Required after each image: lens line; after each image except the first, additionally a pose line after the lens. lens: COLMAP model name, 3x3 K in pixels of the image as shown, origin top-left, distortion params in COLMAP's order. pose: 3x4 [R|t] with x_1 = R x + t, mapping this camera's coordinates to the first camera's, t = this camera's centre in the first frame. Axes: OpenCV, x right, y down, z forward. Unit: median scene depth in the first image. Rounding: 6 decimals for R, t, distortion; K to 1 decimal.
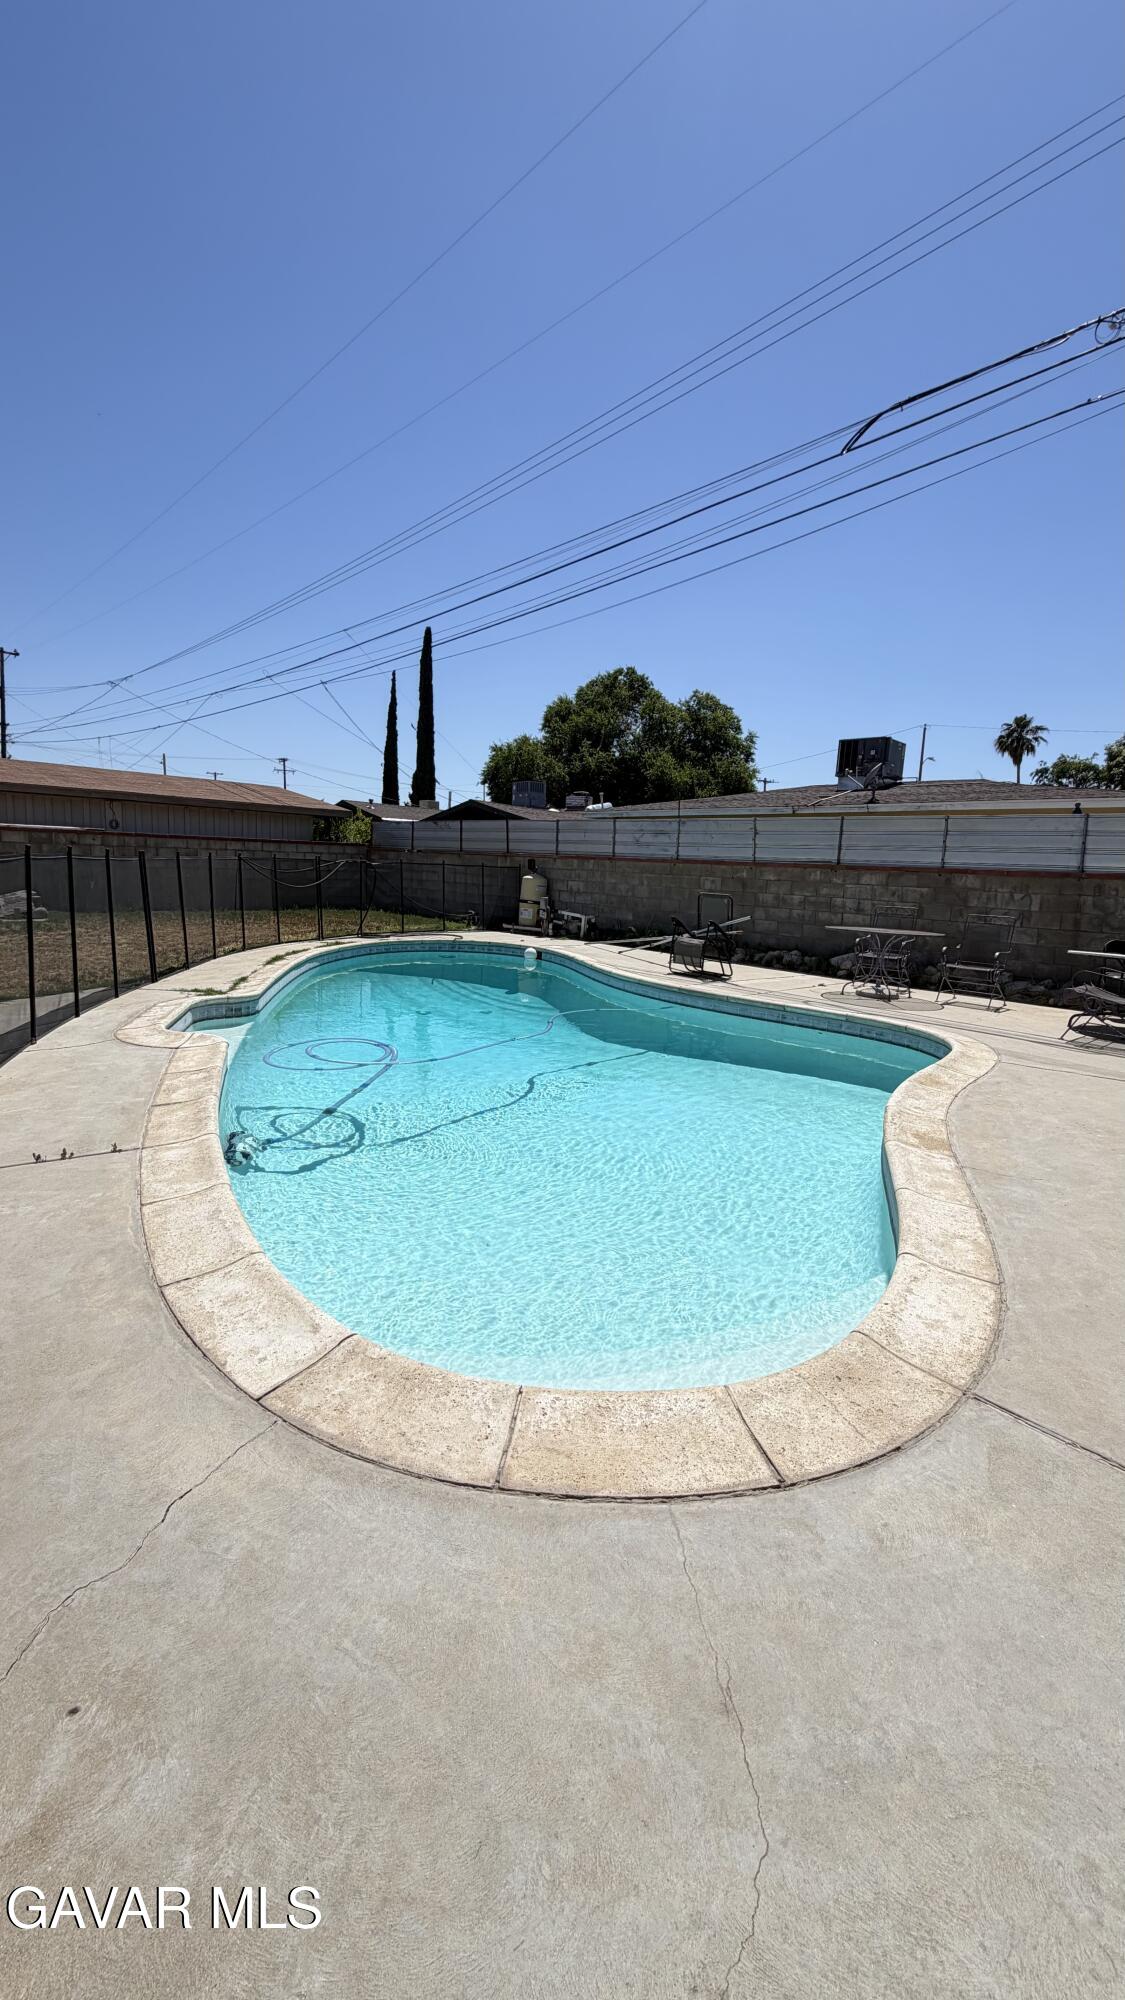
lens RADIAL K [[801.0, 0, 553.7], [0, 801.0, 995.1], [0, 0, 1]] dist [0.001527, 0.000158]
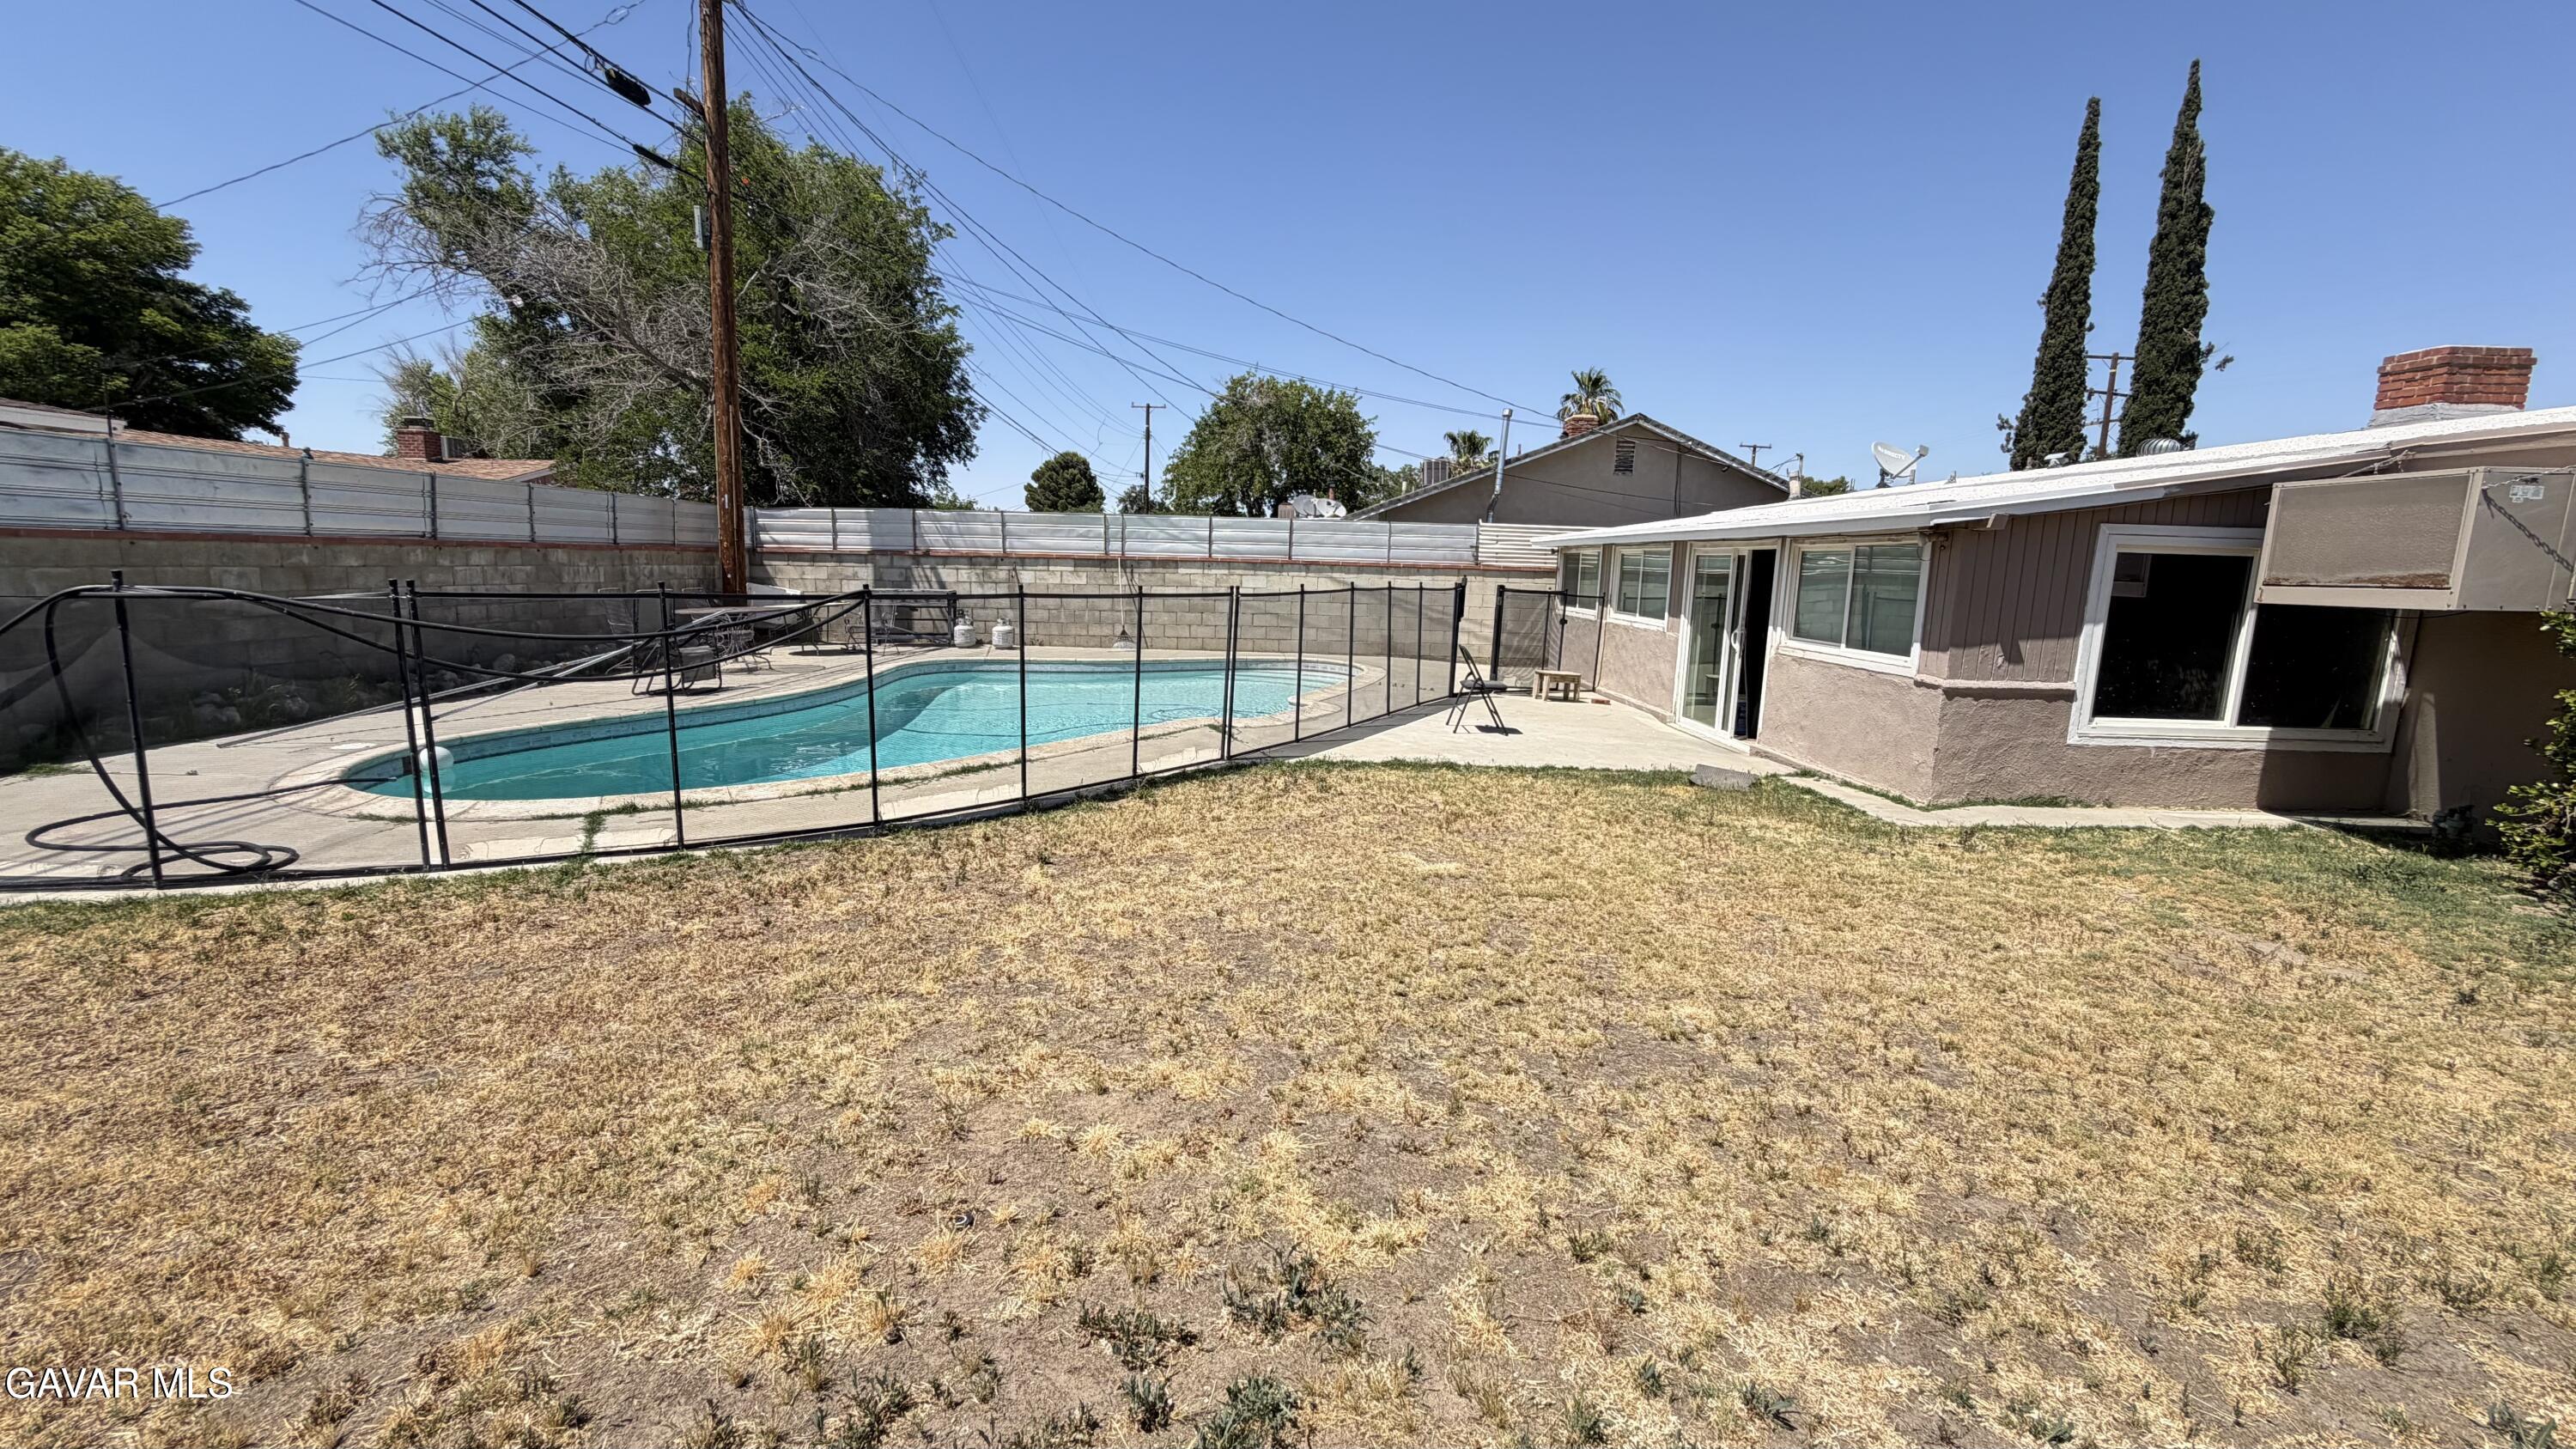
lens RADIAL K [[1031.9, 0, 1284.7], [0, 1031.9, 734.1], [0, 0, 1]] dist [0.001527, 0.000158]
pose [[-0.732758, -0.171839, 0.658435, -0.489780], [0.054876, 0.949517, 0.308877, -0.140790], [-0.678273, 0.262465, -0.686336, 0.679805]]
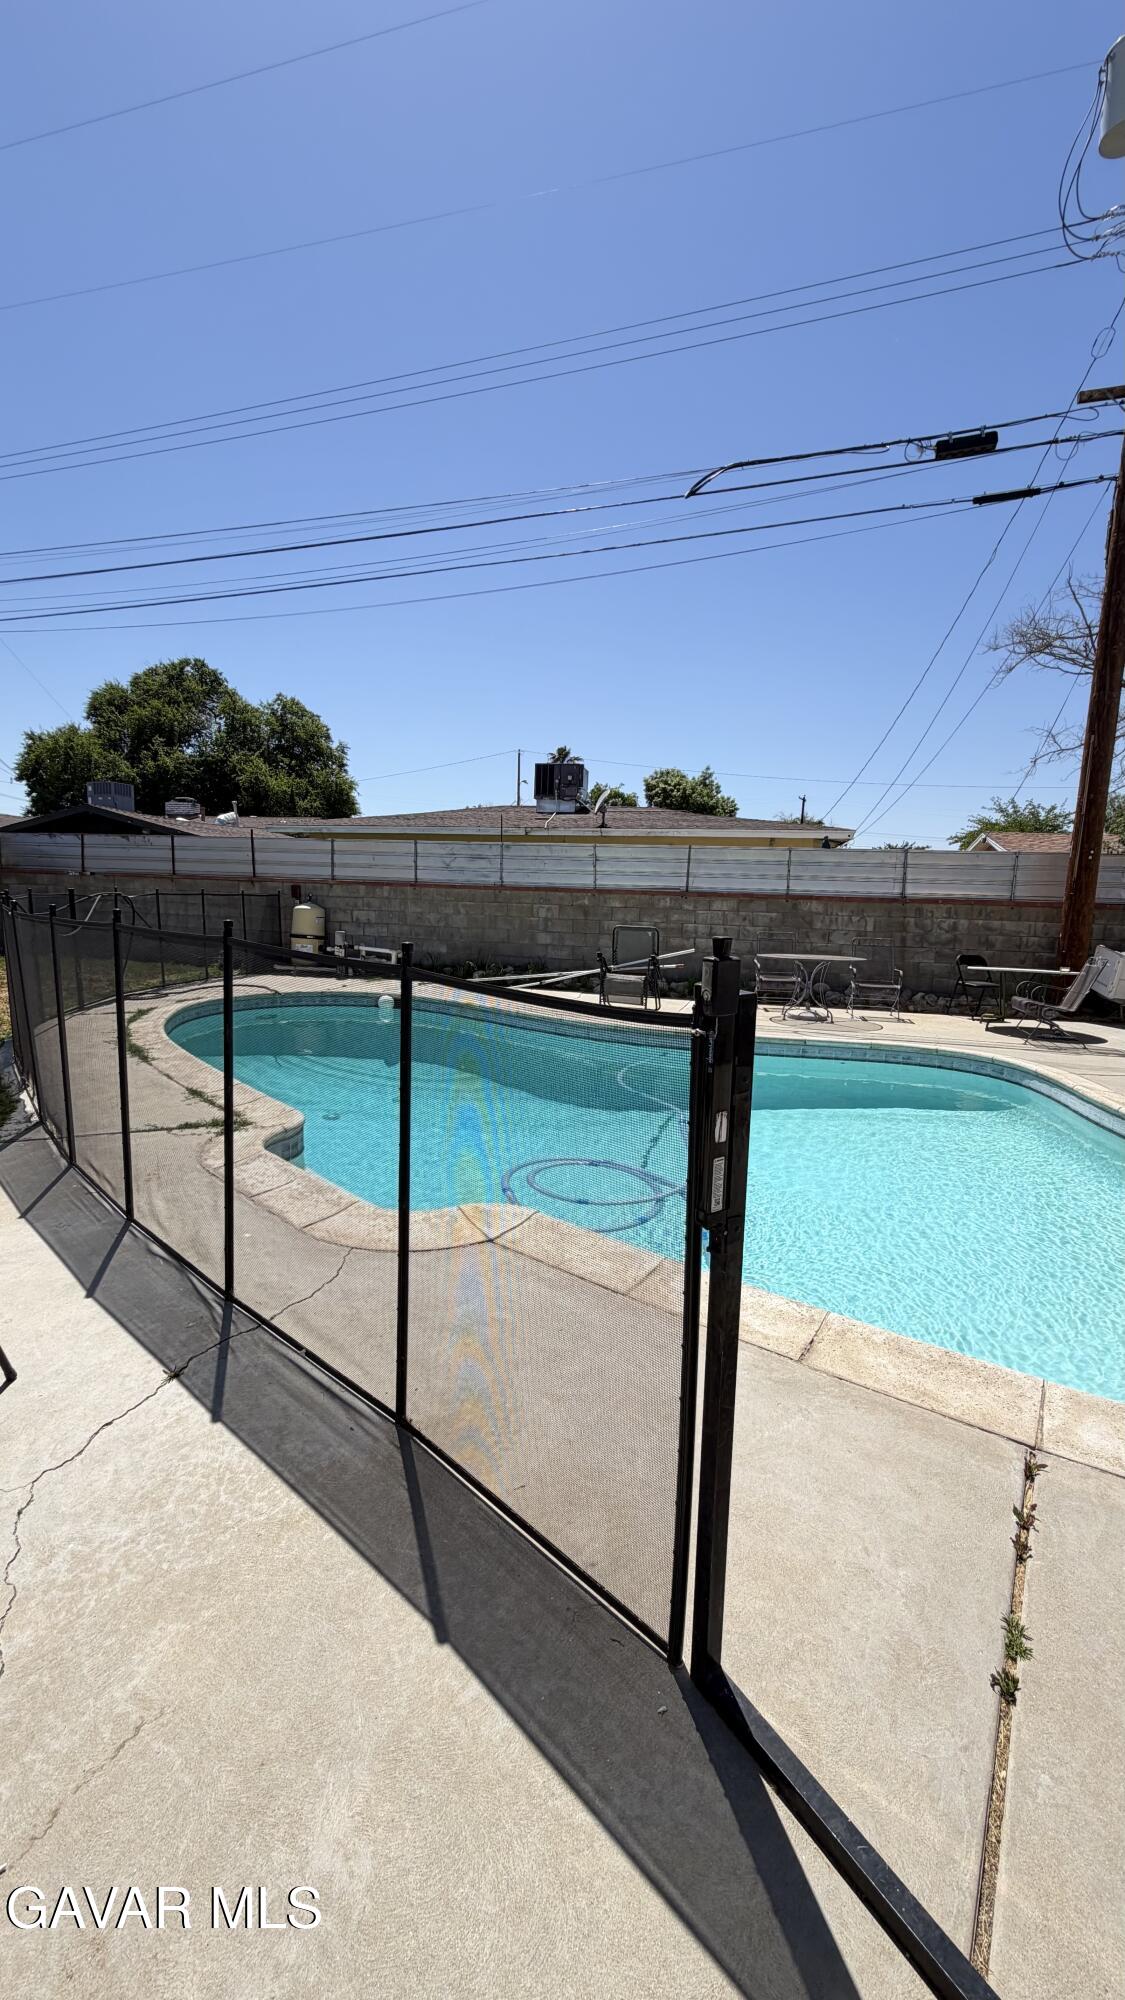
lens RADIAL K [[801.0, 0, 563.7], [0, 801.0, 997.6], [0, 0, 1]] dist [0.001527, 0.000158]
pose [[0.844346, -0.086893, 0.528706, -0.198643], [0.091804, 0.995632, 0.017021, -0.034123], [-0.527875, 0.034165, 0.848635, 0.121815]]
